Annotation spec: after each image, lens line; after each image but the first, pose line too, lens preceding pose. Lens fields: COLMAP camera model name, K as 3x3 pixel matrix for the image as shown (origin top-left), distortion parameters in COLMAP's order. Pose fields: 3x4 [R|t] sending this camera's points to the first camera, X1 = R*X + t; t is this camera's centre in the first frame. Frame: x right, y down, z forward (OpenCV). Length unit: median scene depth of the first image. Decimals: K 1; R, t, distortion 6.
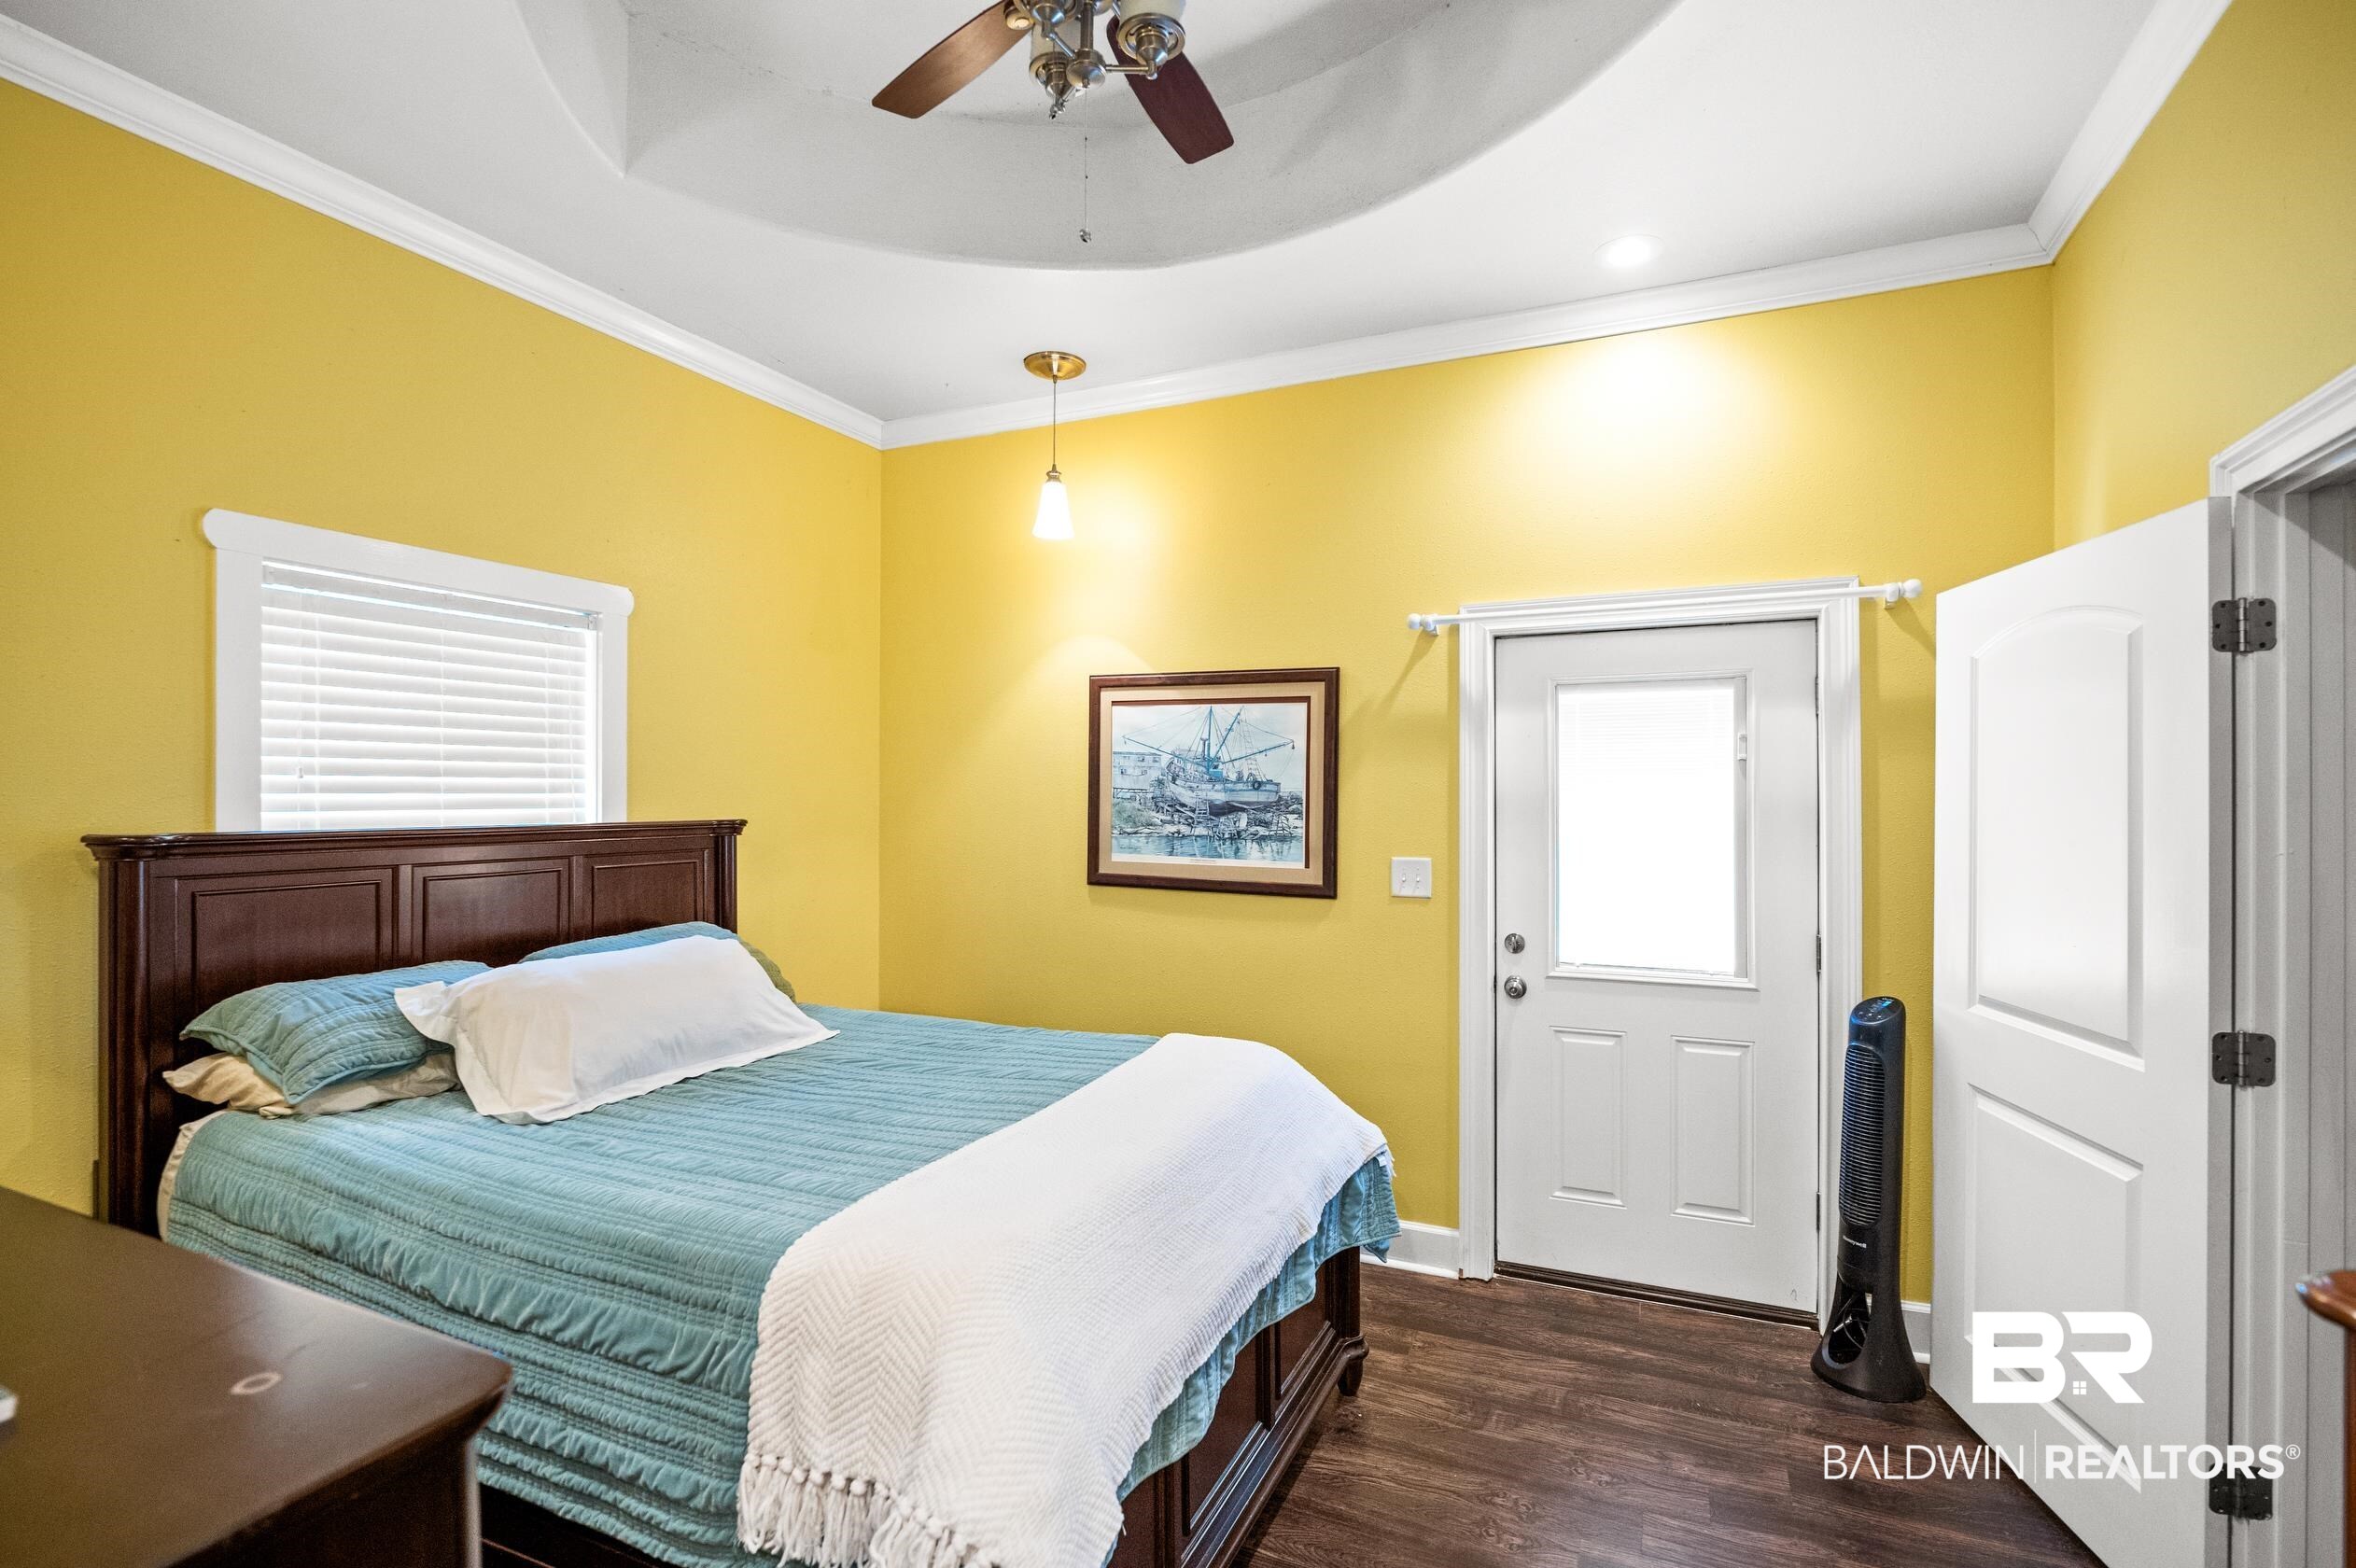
lens RADIAL K [[1075.0, 0, 1178.0], [0, 1075.0, 784.0], [0, 0, 1]] dist [-0.015115, 0.000070]
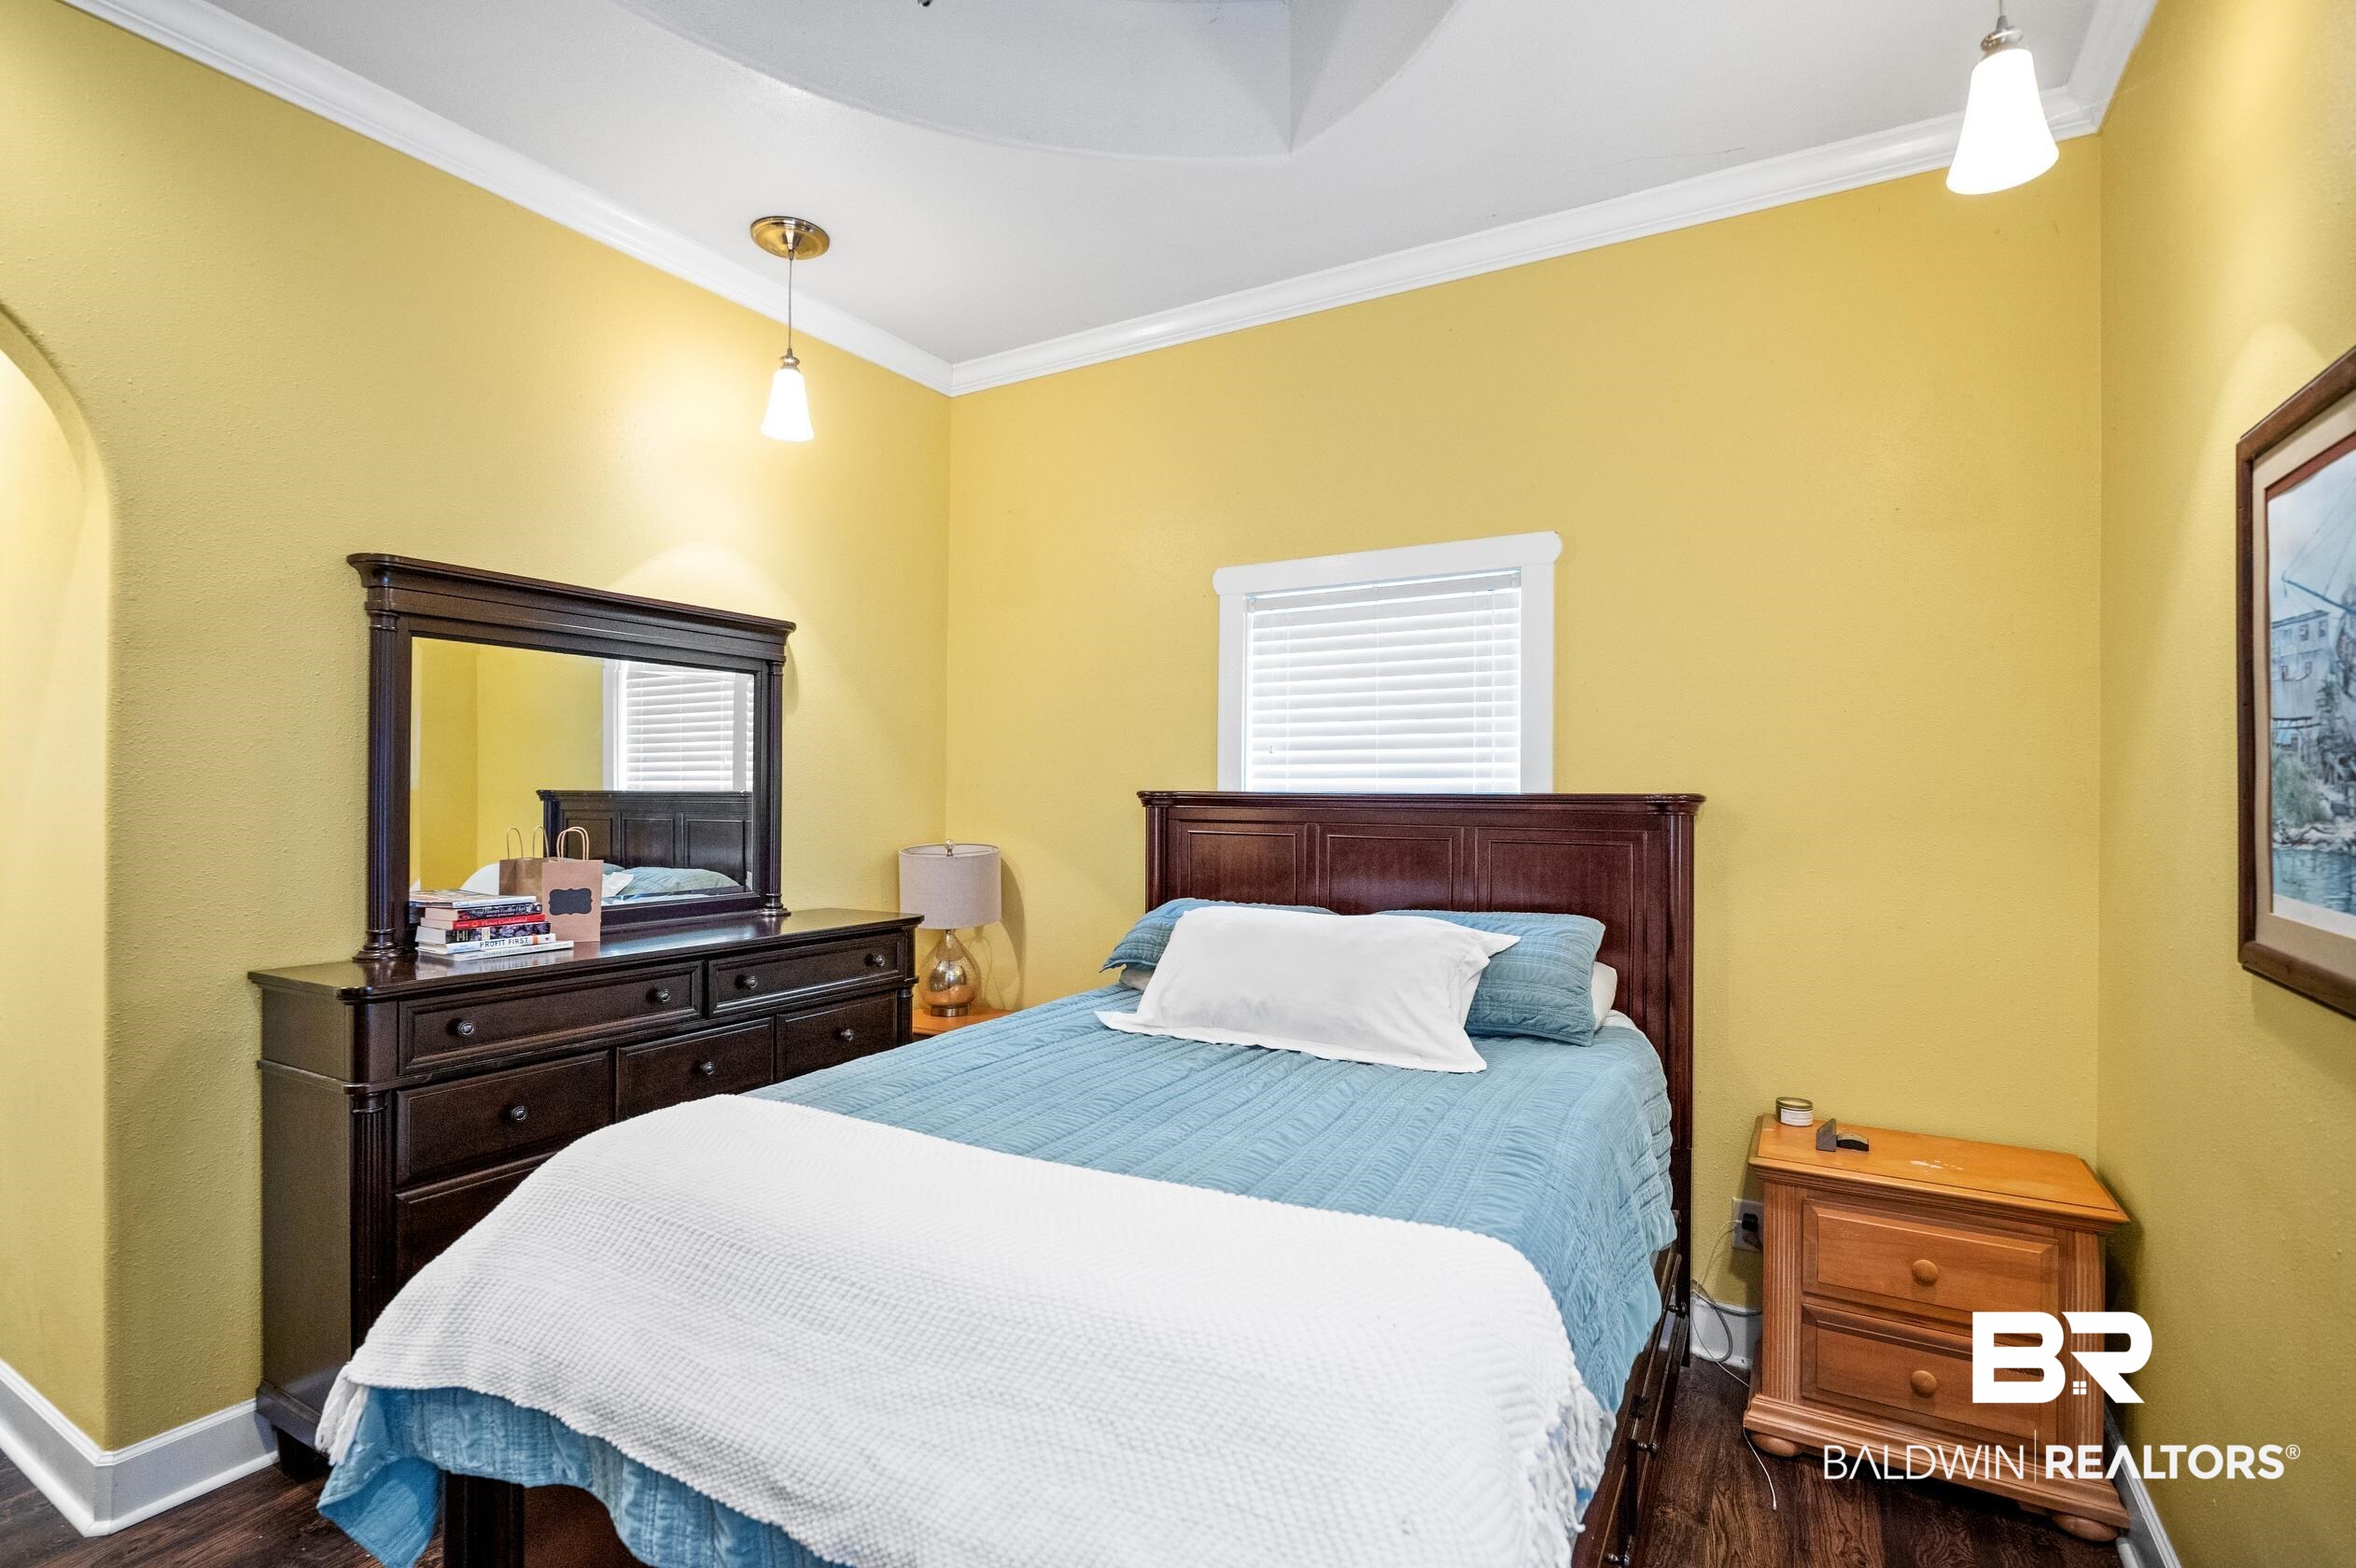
lens RADIAL K [[1075.0, 0, 1178.0], [0, 1075.0, 784.0], [0, 0, 1]] dist [-0.015115, 0.000070]
pose [[-0.085186, -0.005829, -0.996348, 0.434203], [0.005544, 0.999965, -0.006324, 0.033935], [0.996350, -0.006063, -0.085151, 0.830881]]
